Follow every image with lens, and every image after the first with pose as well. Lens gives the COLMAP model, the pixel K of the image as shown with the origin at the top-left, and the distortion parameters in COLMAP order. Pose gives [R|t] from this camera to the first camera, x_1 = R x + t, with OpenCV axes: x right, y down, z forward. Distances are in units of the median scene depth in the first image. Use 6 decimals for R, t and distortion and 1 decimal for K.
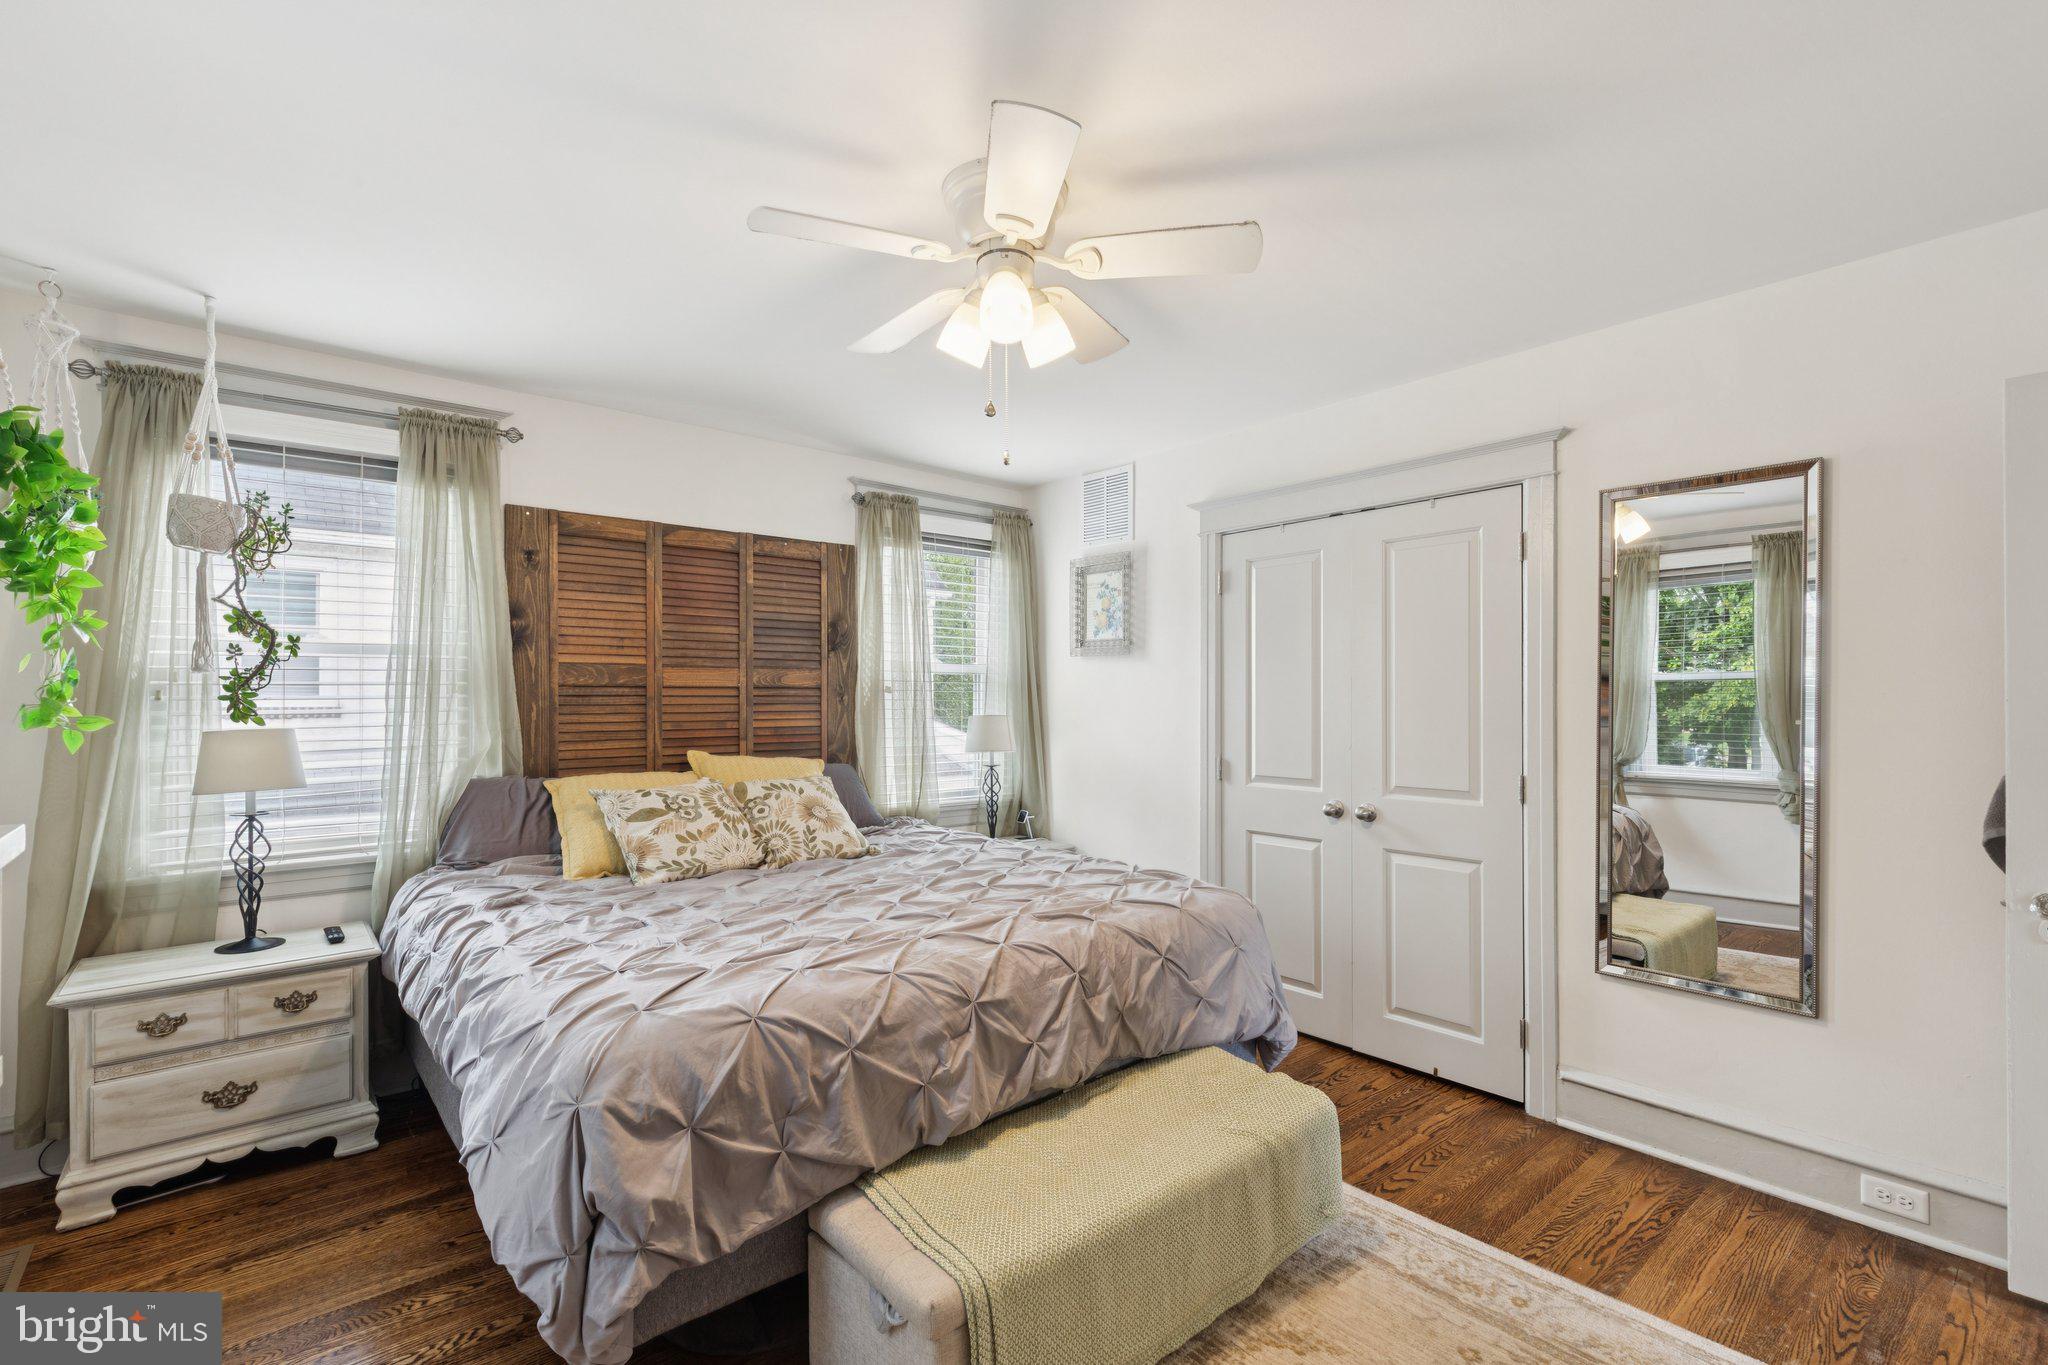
lens RADIAL K [[925.0, 0, 1021.3], [0, 925.0, 693.9], [0, 0, 1]] dist [0.008168, -0.001781]
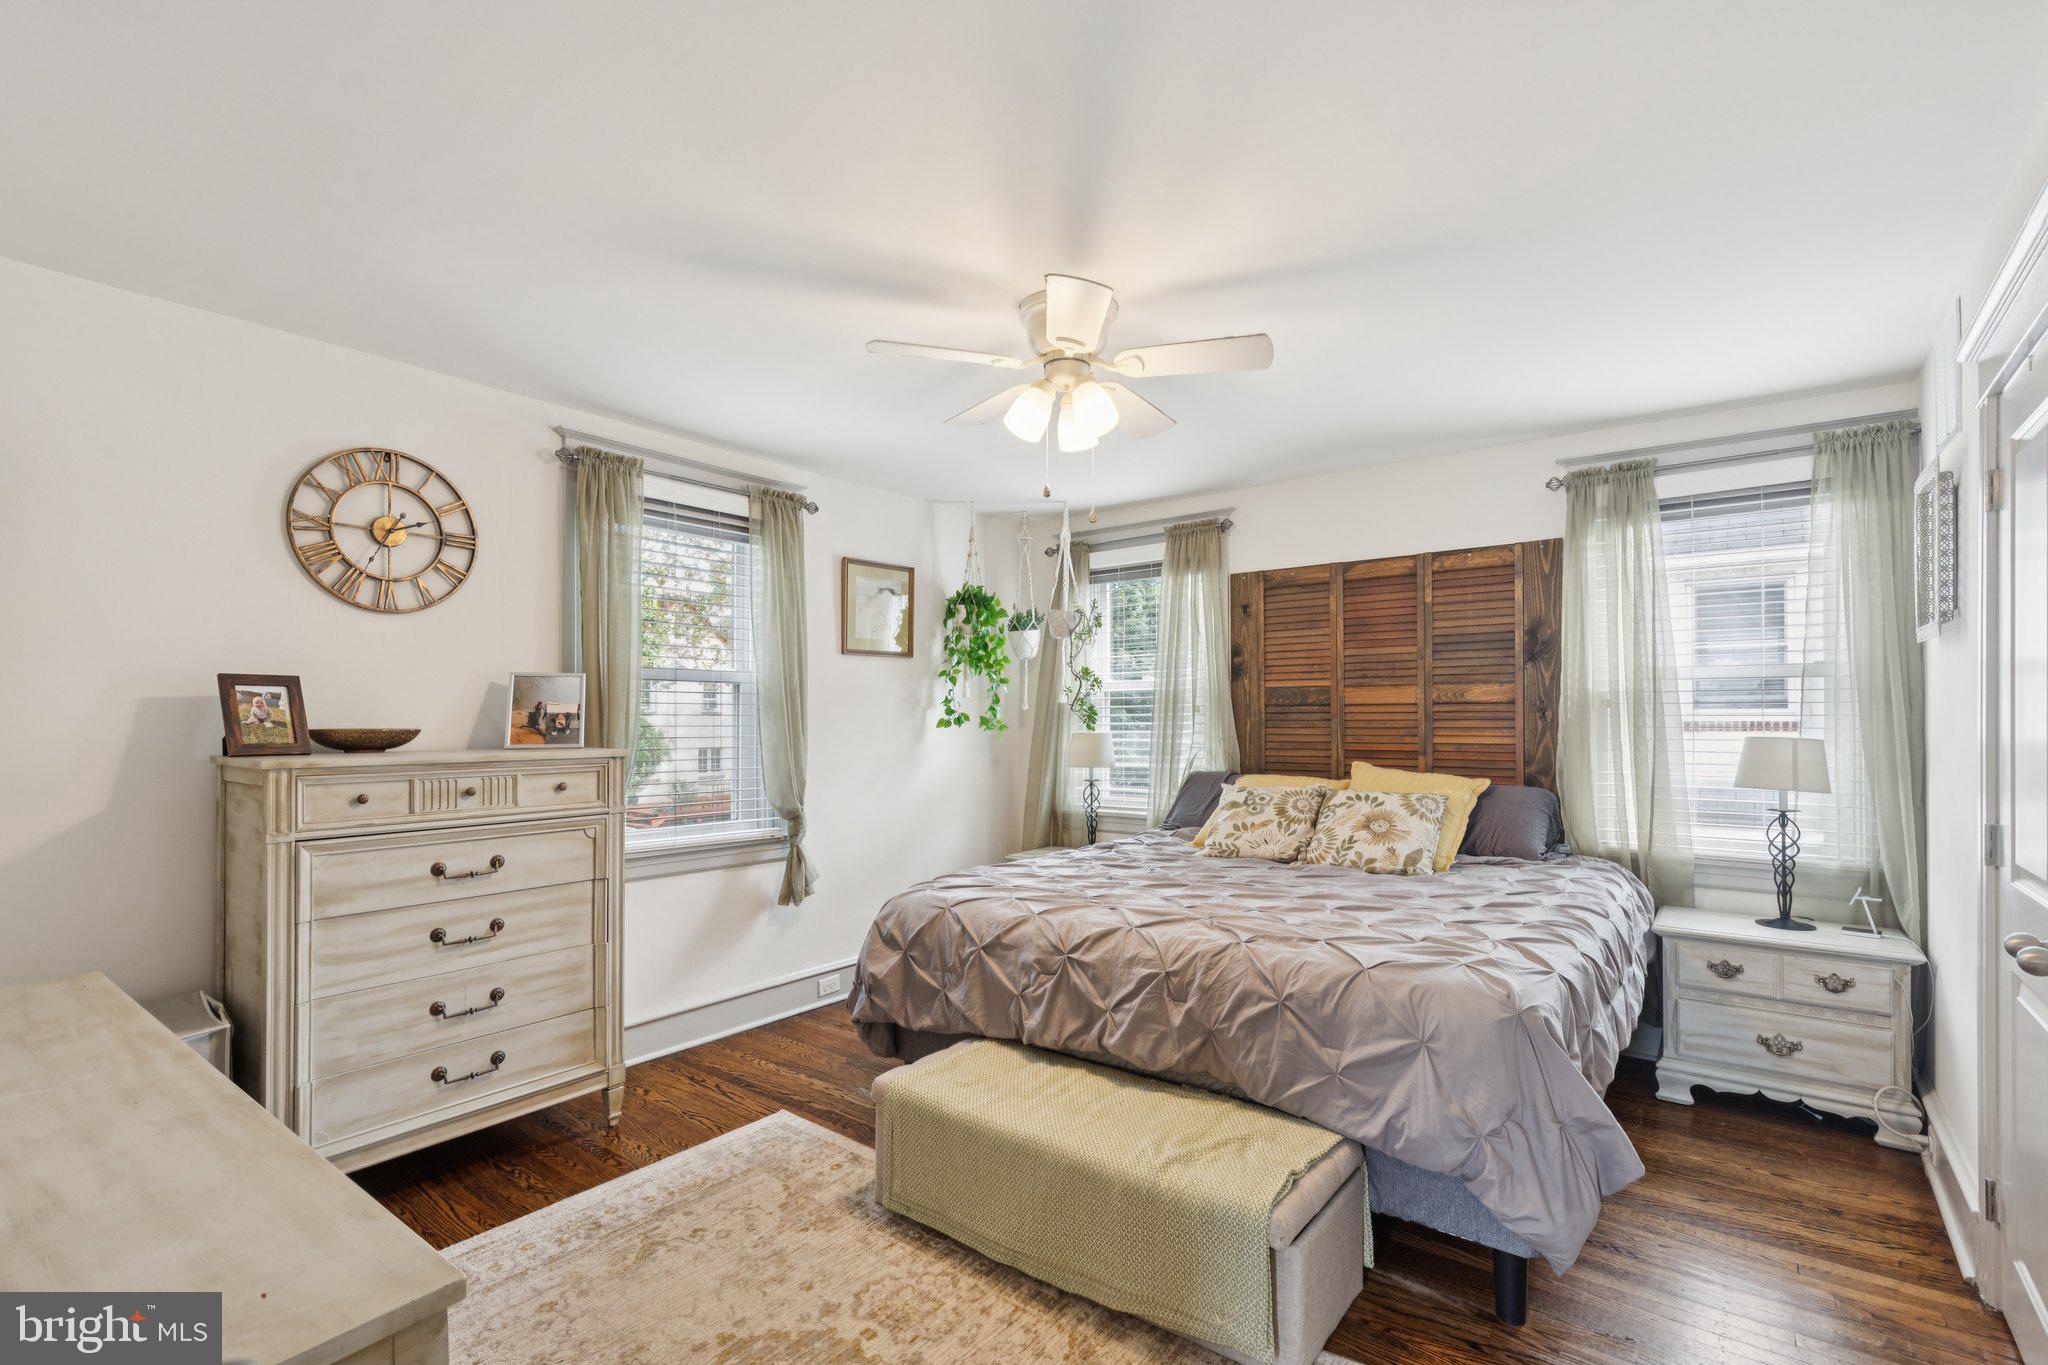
lens RADIAL K [[925.0, 0, 1023.9], [0, 925.0, 698.1], [0, 0, 1]] dist [0.008168, -0.001781]
pose [[0.205659, -0.020741, -0.978404, 0.642371], [0.009383, 0.999771, -0.019221, 0.002457], [0.978579, -0.005228, 0.205806, 0.370031]]
